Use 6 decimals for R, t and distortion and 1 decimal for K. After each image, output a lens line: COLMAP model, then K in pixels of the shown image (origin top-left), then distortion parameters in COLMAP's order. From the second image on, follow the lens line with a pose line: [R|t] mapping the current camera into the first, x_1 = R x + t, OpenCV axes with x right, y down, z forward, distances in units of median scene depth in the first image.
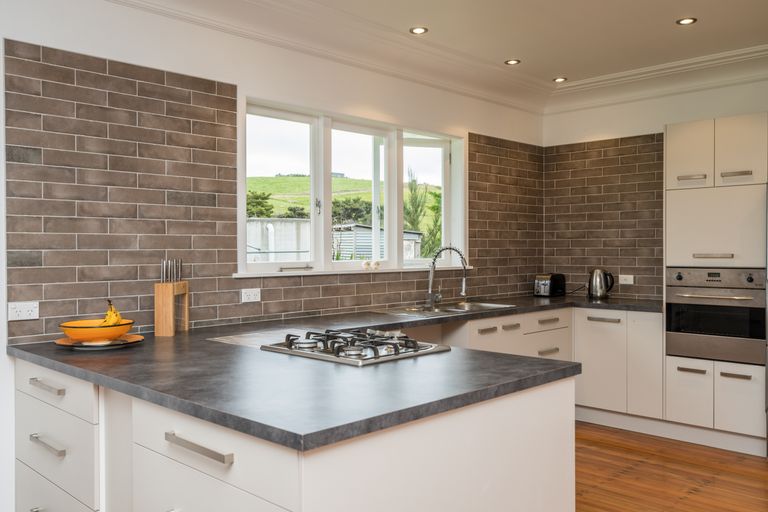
lens RADIAL K [[664.2, 0, 383.5], [0, 664.2, 256.2], [0, 0, 1]] dist [0.011859, 0.004777]
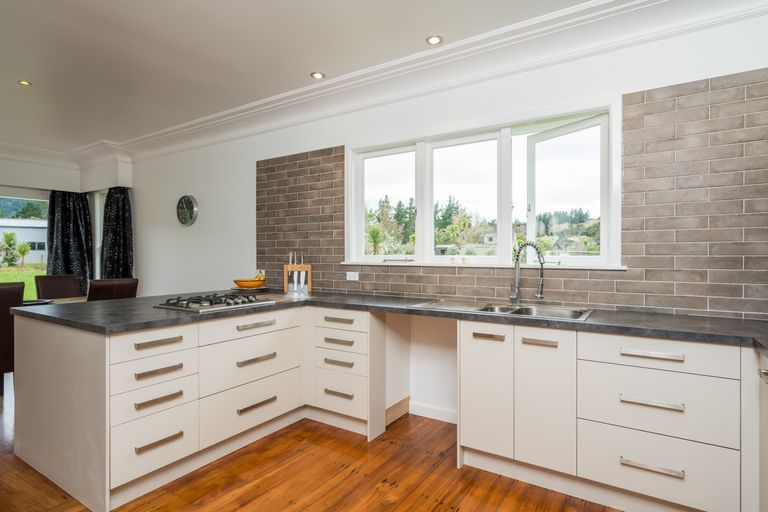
lens RADIAL K [[416.8, 0, 382.9], [0, 416.8, 252.7], [0, 0, 1]] dist [-0.002967, -0.000180]
pose [[0.195643, 0.006628, -0.980653, 0.810248], [-0.006777, 0.999962, 0.005407, -0.002368], [0.980652, 0.005588, 0.195680, 0.919481]]
